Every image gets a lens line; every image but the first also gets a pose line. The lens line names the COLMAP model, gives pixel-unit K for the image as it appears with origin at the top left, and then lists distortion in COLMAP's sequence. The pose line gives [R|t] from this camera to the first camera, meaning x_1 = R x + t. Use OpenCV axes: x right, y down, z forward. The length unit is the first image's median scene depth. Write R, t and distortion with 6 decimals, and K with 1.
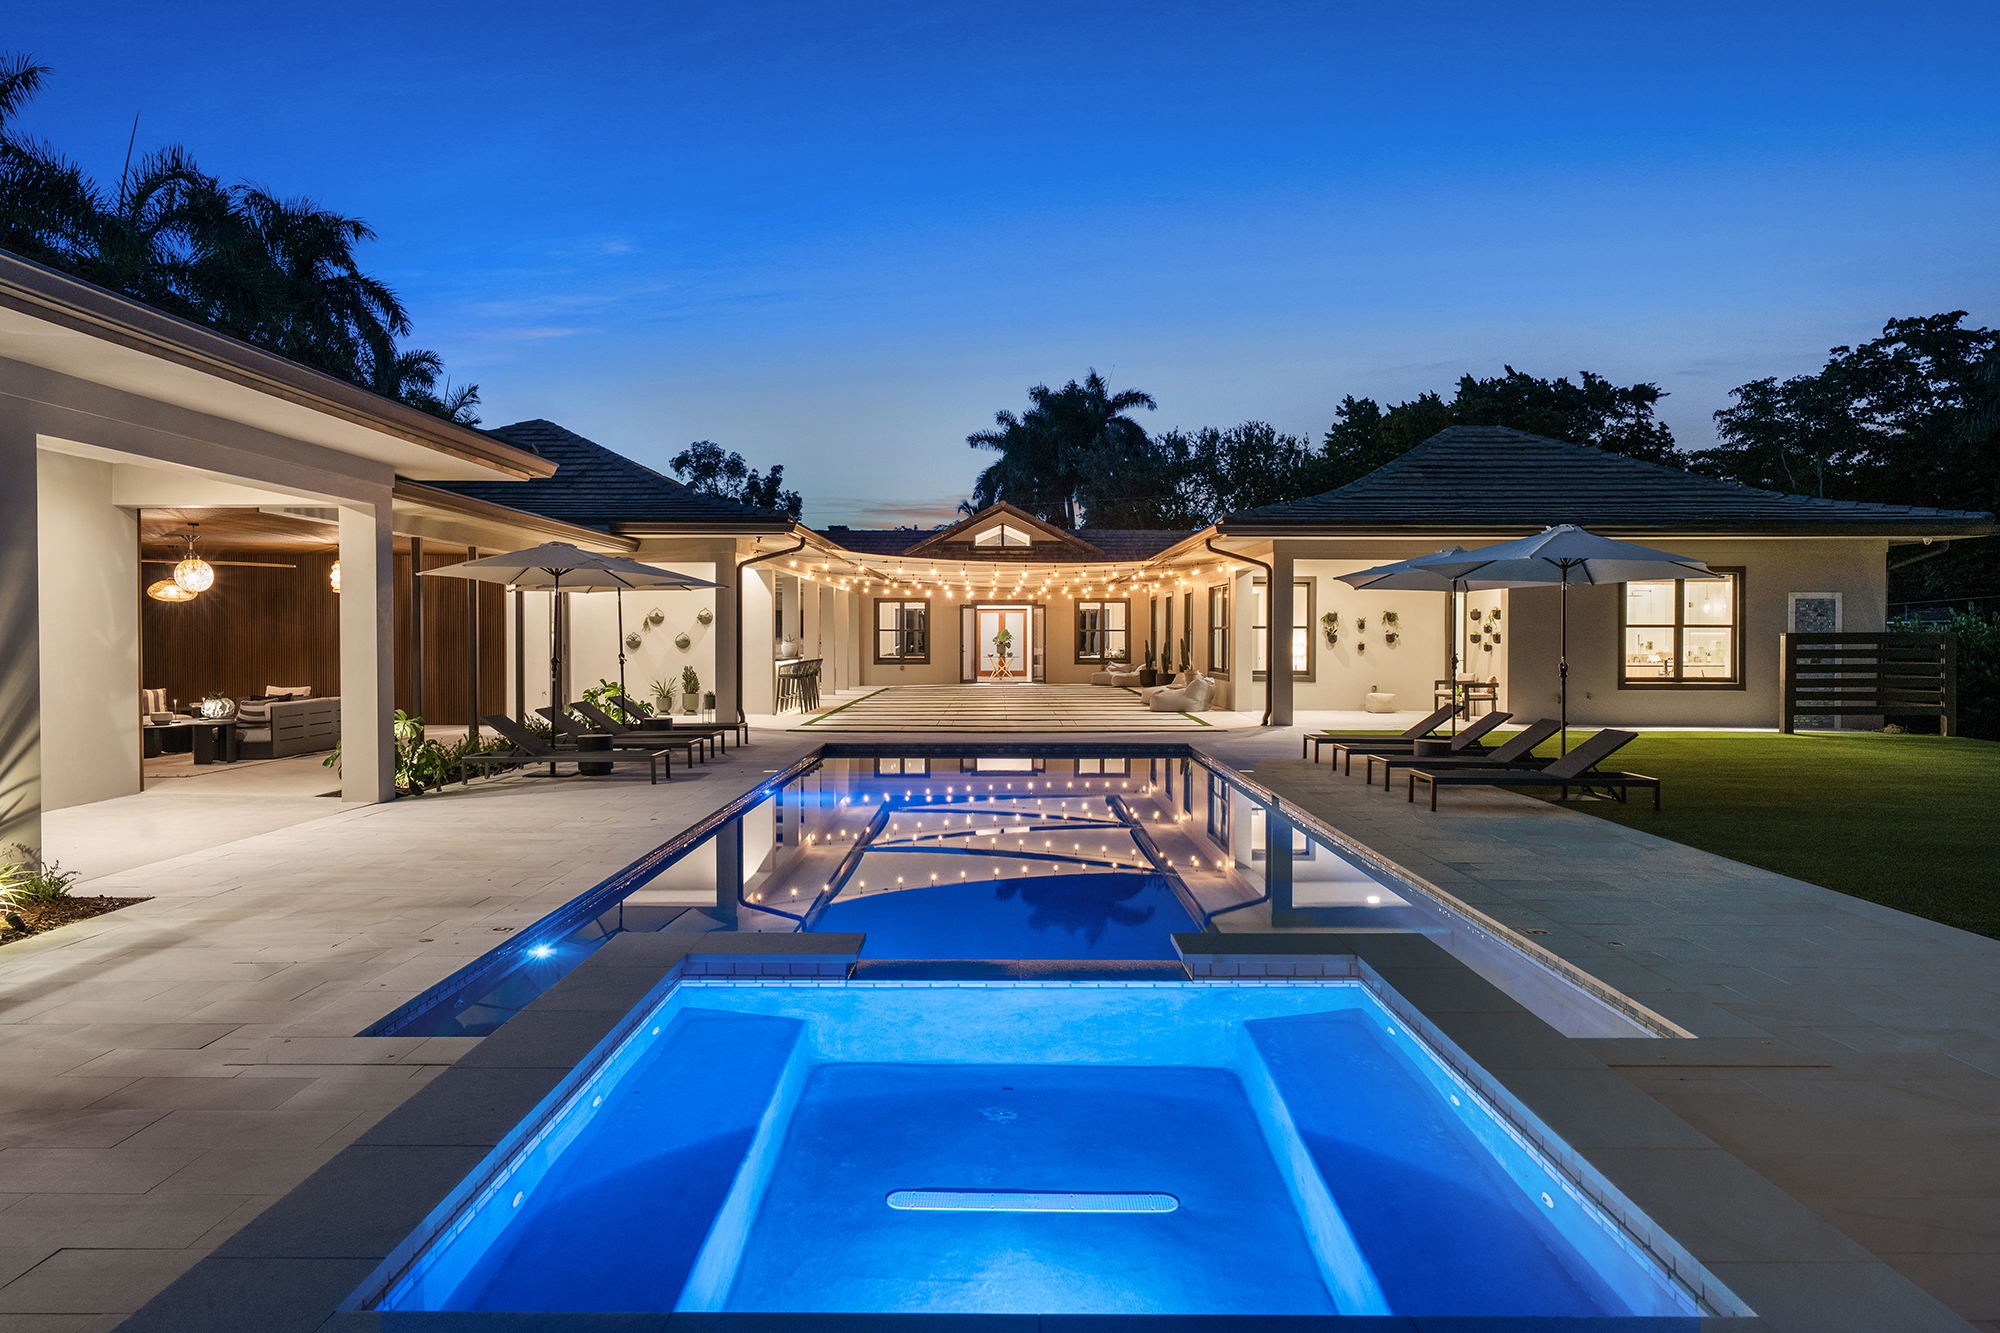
lens RADIAL K [[1302.6, 0, 999.7], [0, 1302.6, 660.4], [0, 0, 1]] dist [0.000131, 0.000009]
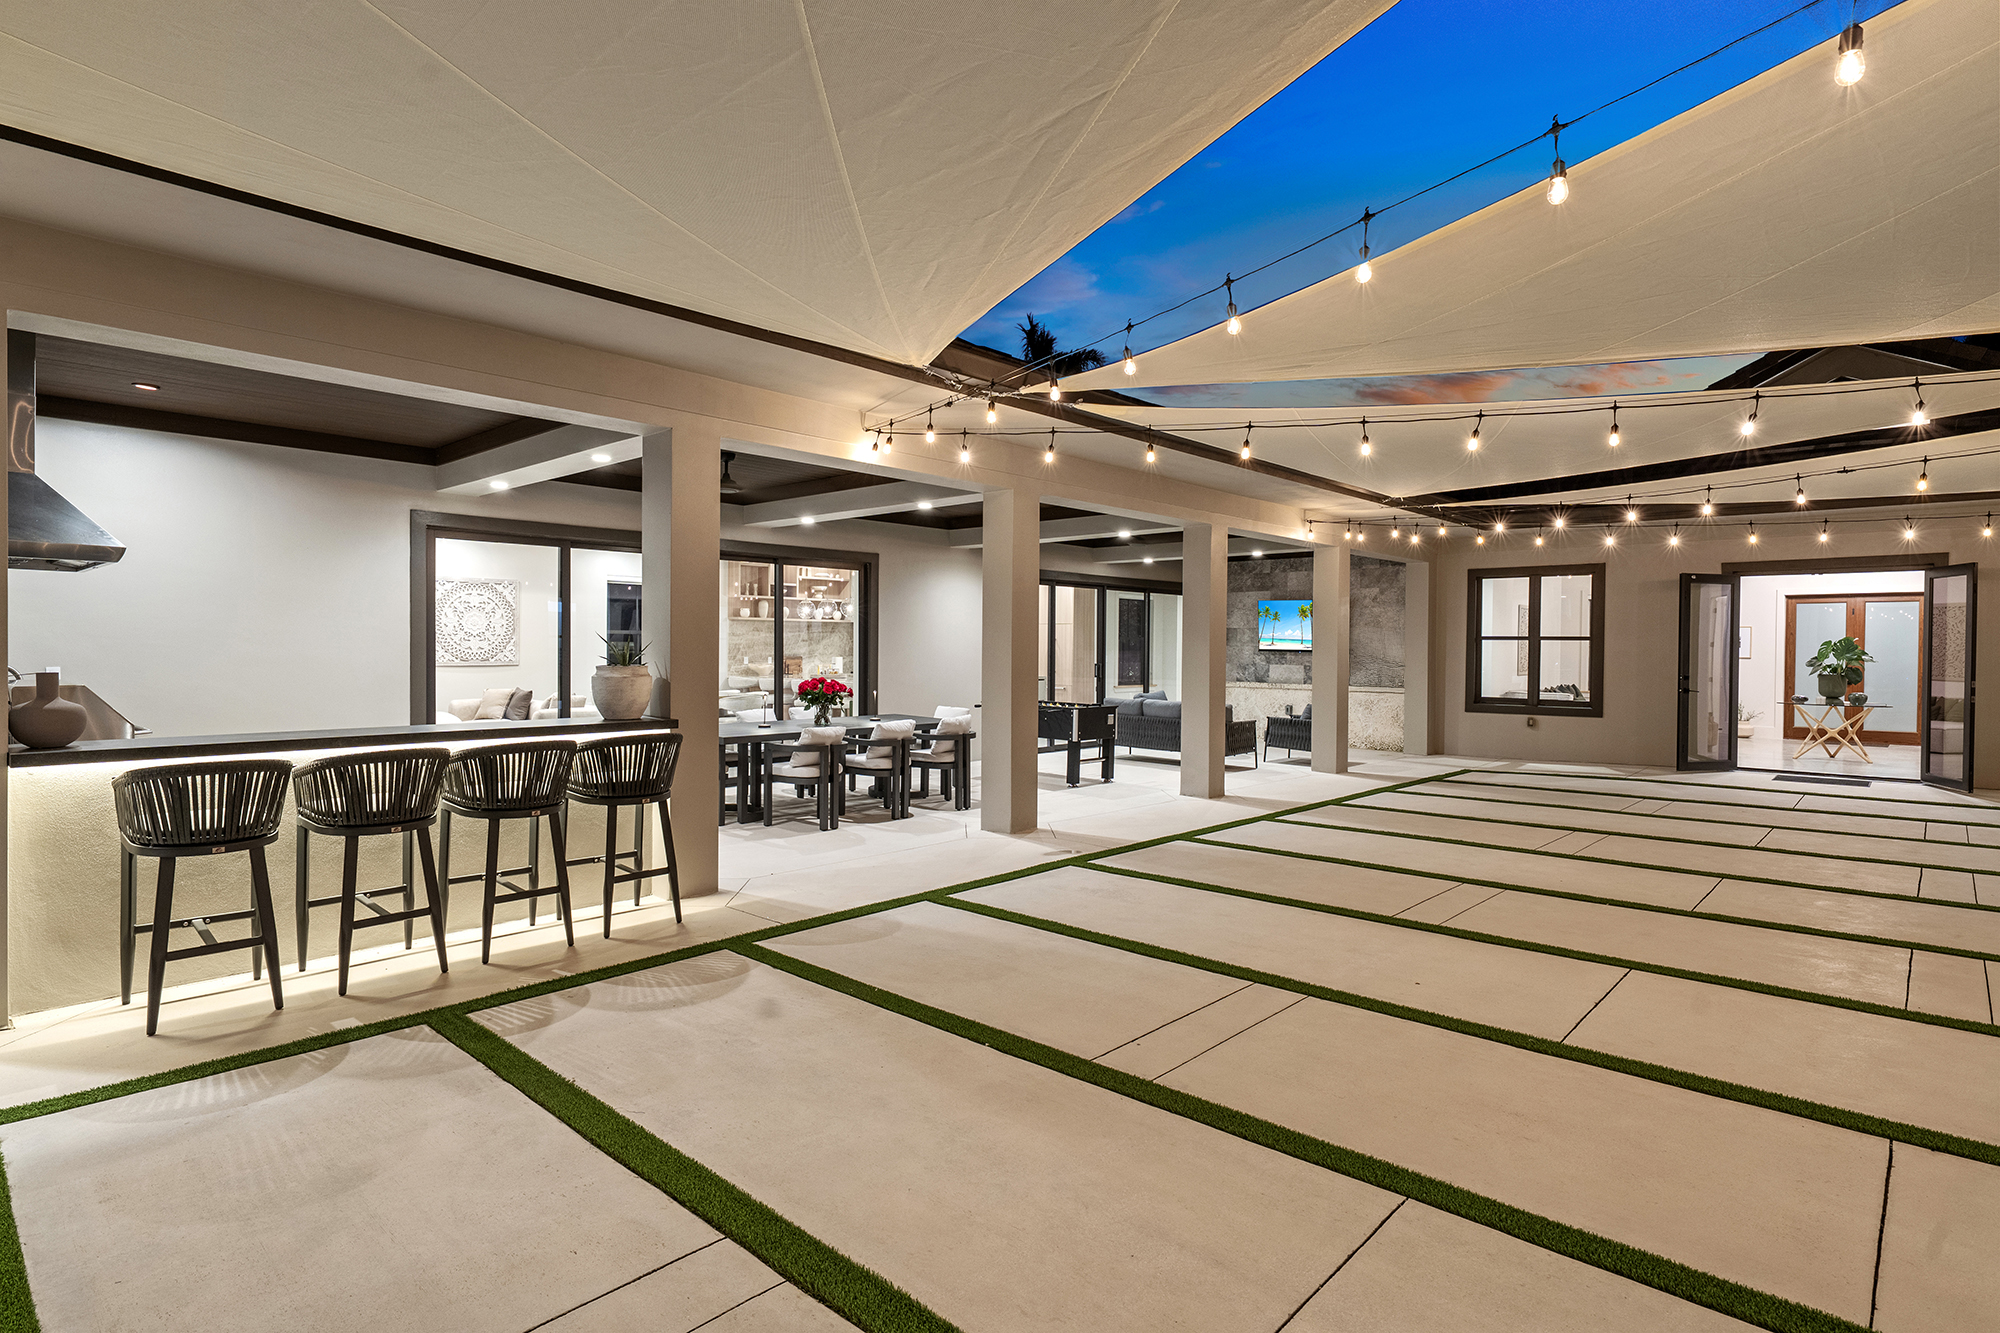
lens RADIAL K [[1025.0, 0, 988.1], [0, 1025.0, 660.6], [0, 0, 1]] dist [0.003431, 0.000924]
pose [[0.728356, 0.013613, -0.685064, 0.030860], [-0.020754, 0.999782, -0.002198, -0.010760], [0.684884, 0.015819, 0.728480, 0.610709]]
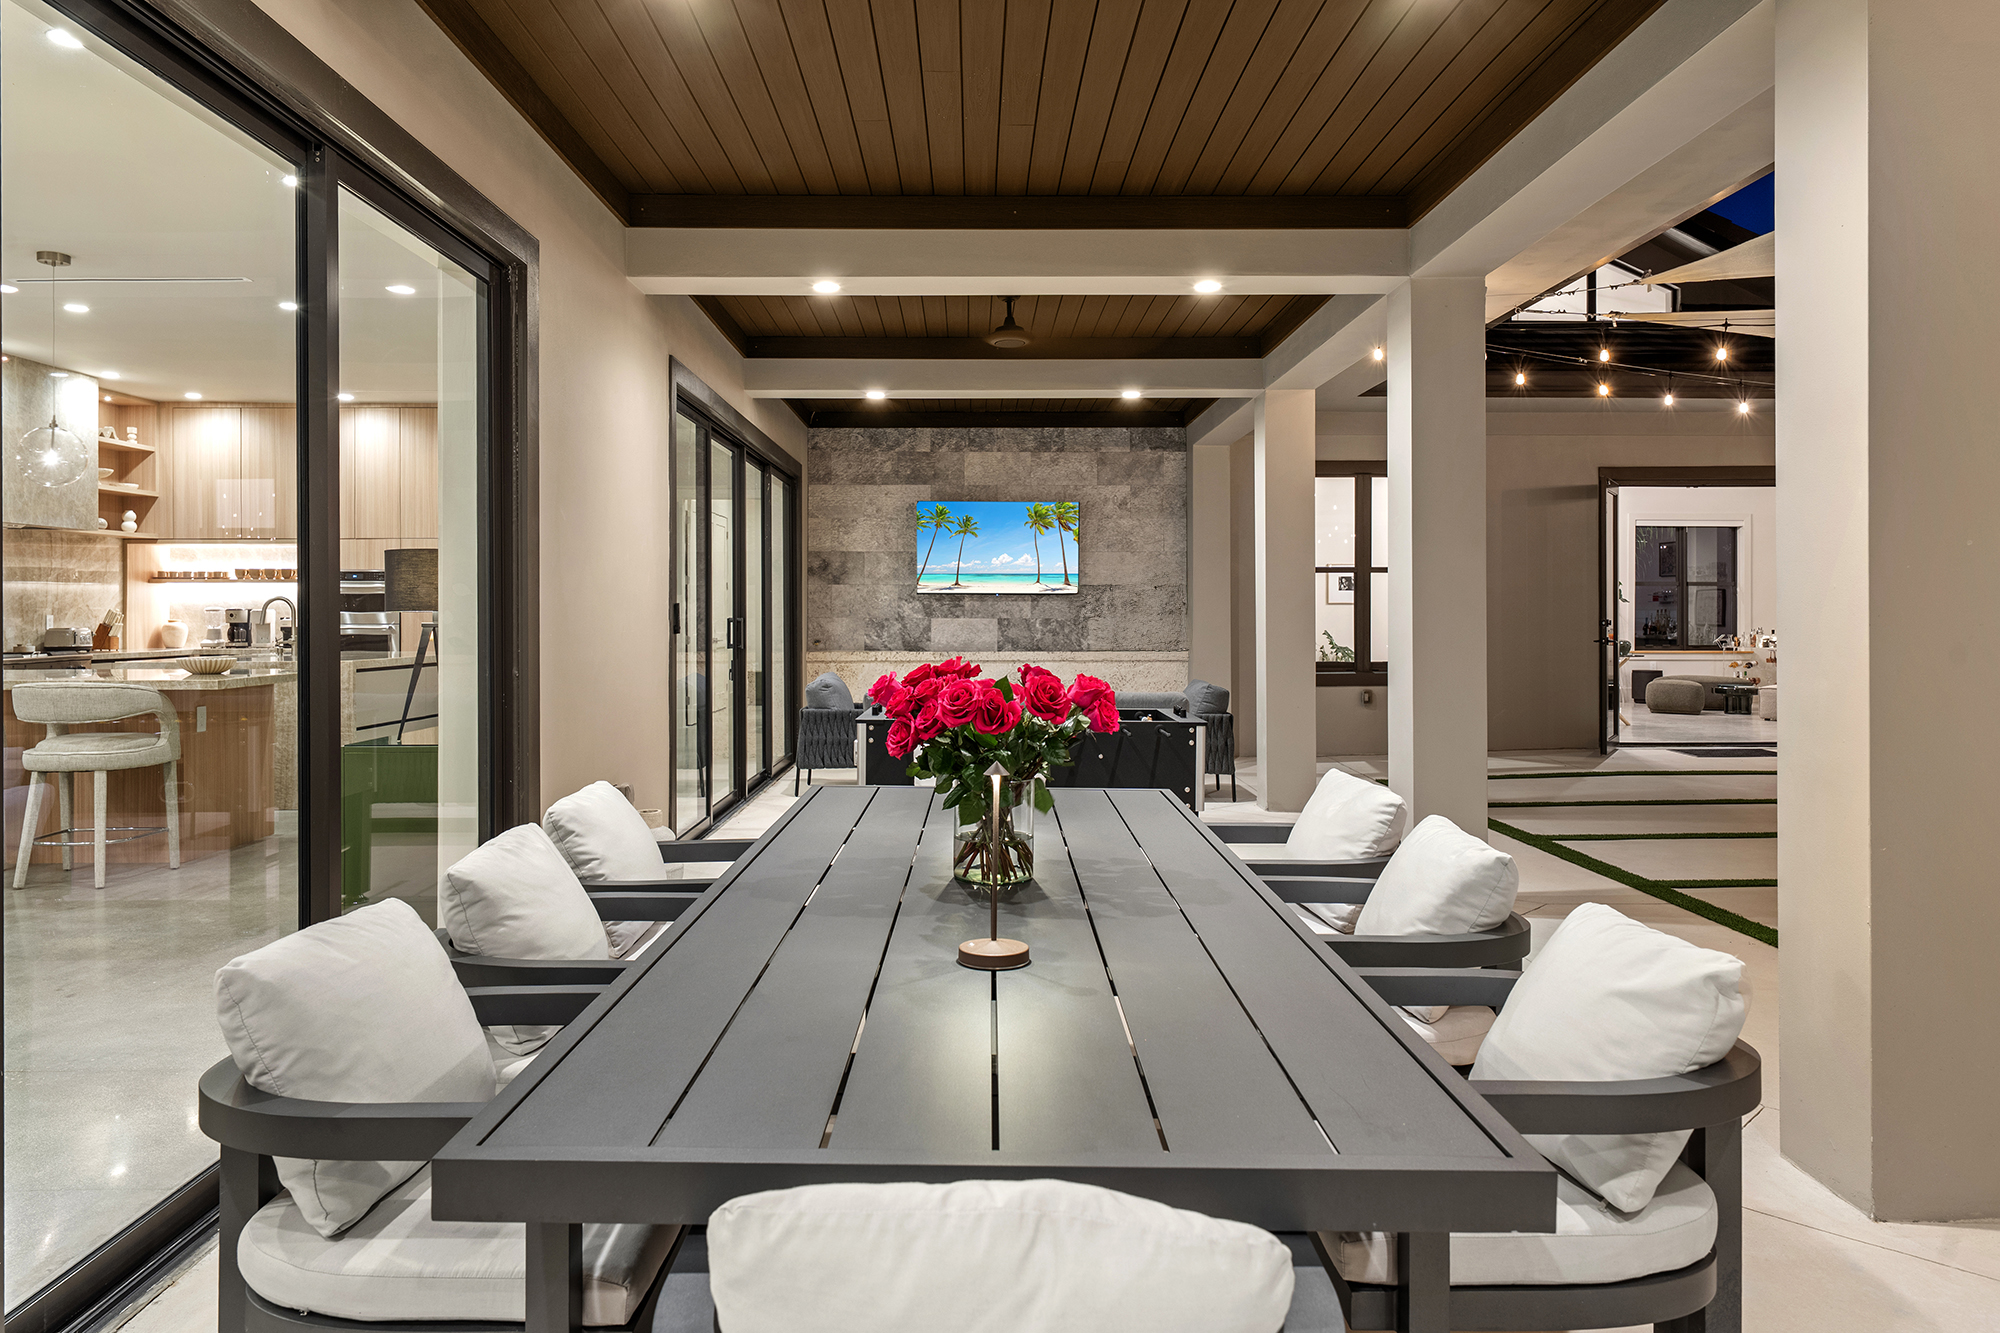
lens RADIAL K [[1355.7, 0, 994.1], [0, 1355.7, 618.8], [0, 0, 1]] dist [0.000016, 0.000461]
pose [[0.999985, -0.002504, 0.004848, -0.159627], [0.002582, 0.999864, -0.016280, -0.007337], [-0.004807, 0.016292, 0.999856, 0.690019]]
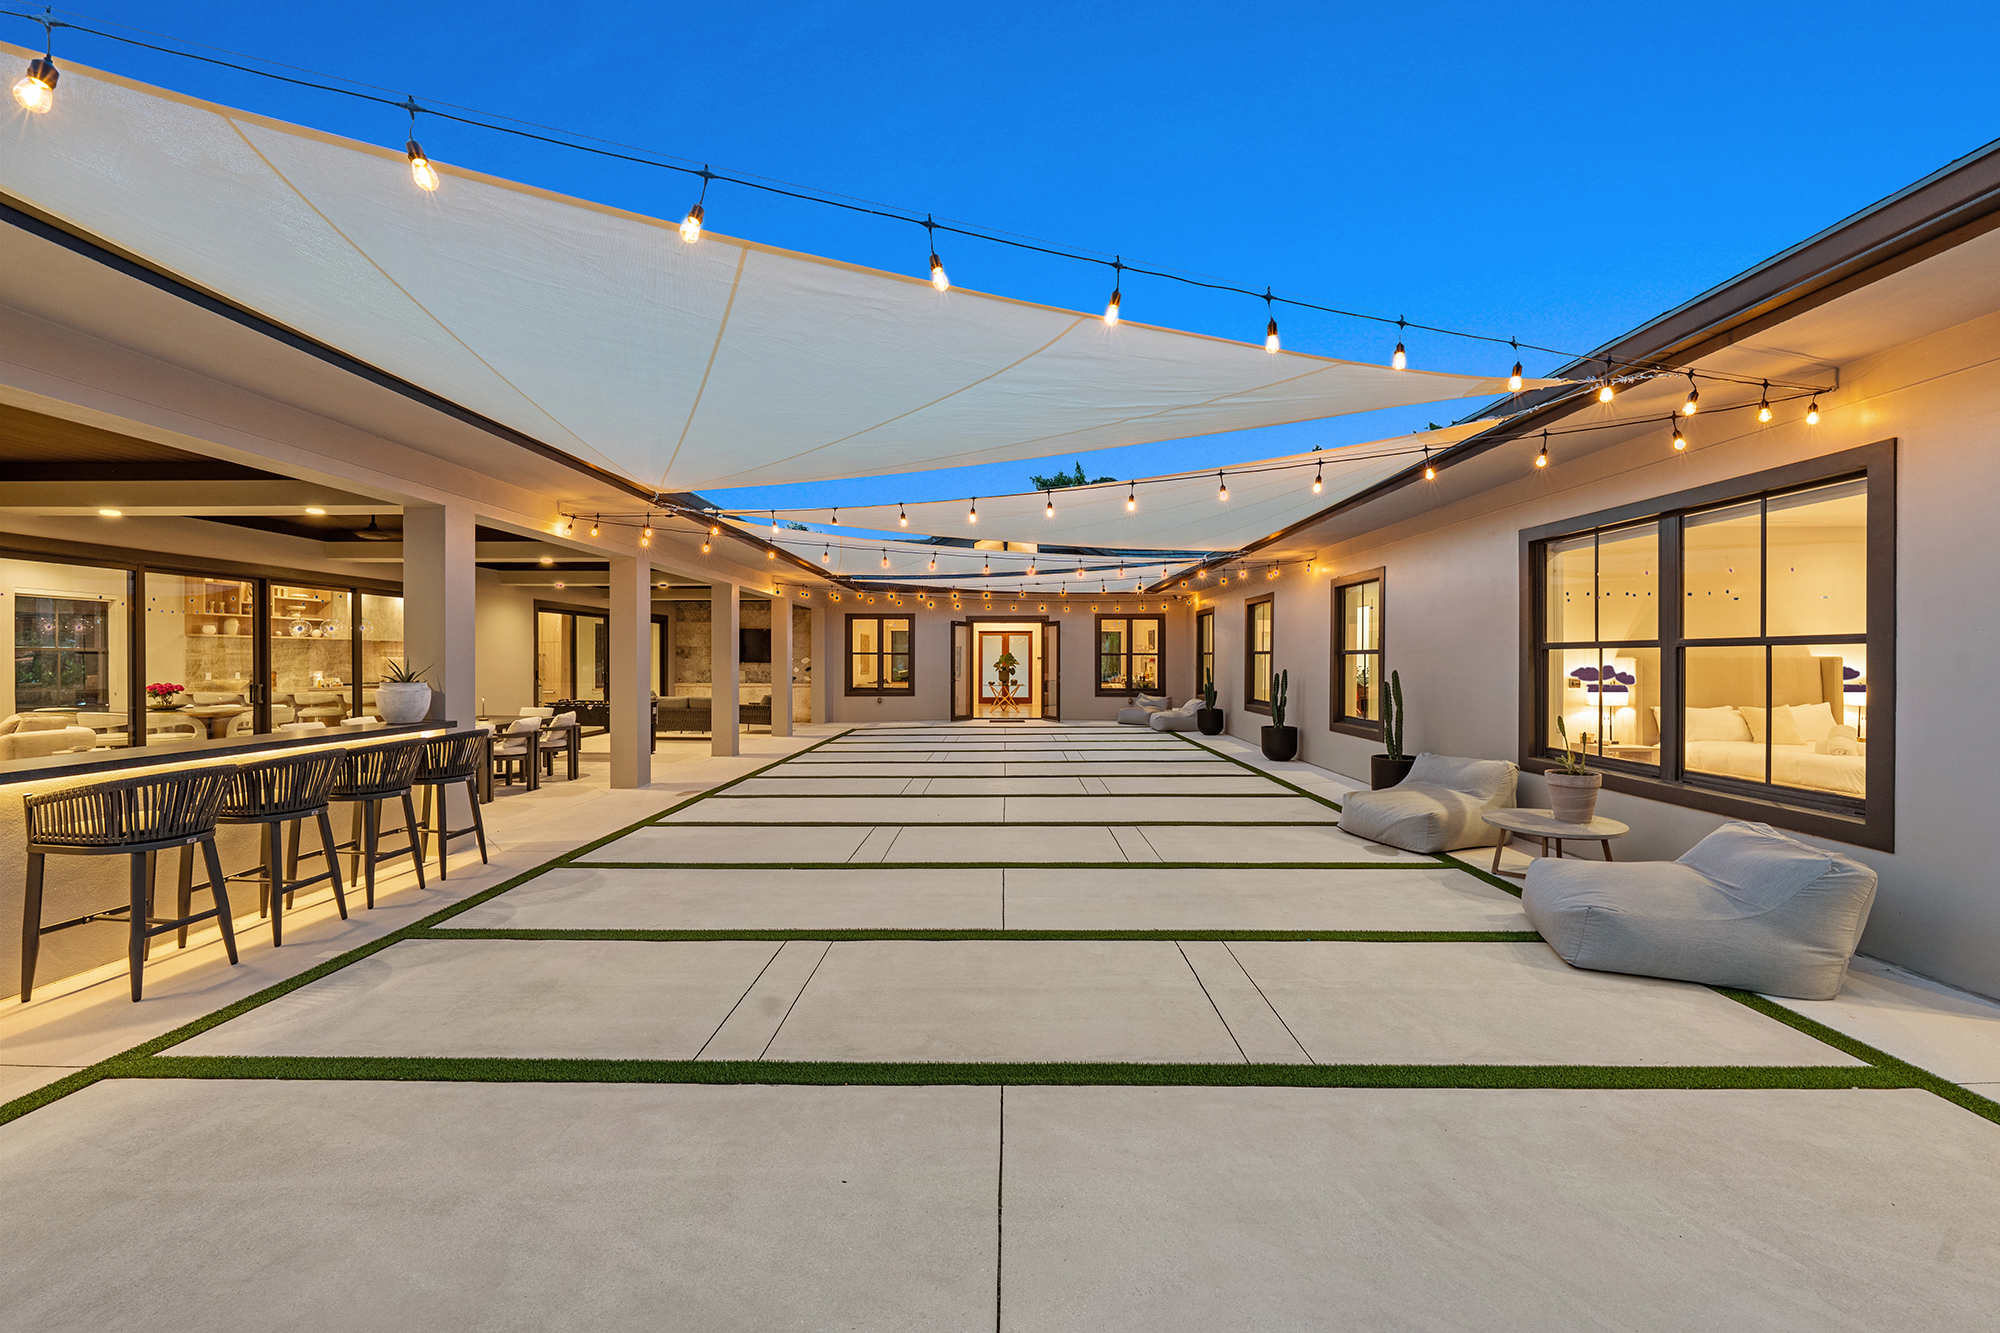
lens RADIAL K [[735.8, 0, 994.6], [0, 735.8, 664.7], [0, 0, 1]] dist [0.001540, 0.000236]
pose [[0.999769, 0.000259, -0.021496, 0.005585], [-0.000505, 0.999934, -0.011446, -0.011130], [0.021492, 0.011454, 0.999703, 0.544731]]
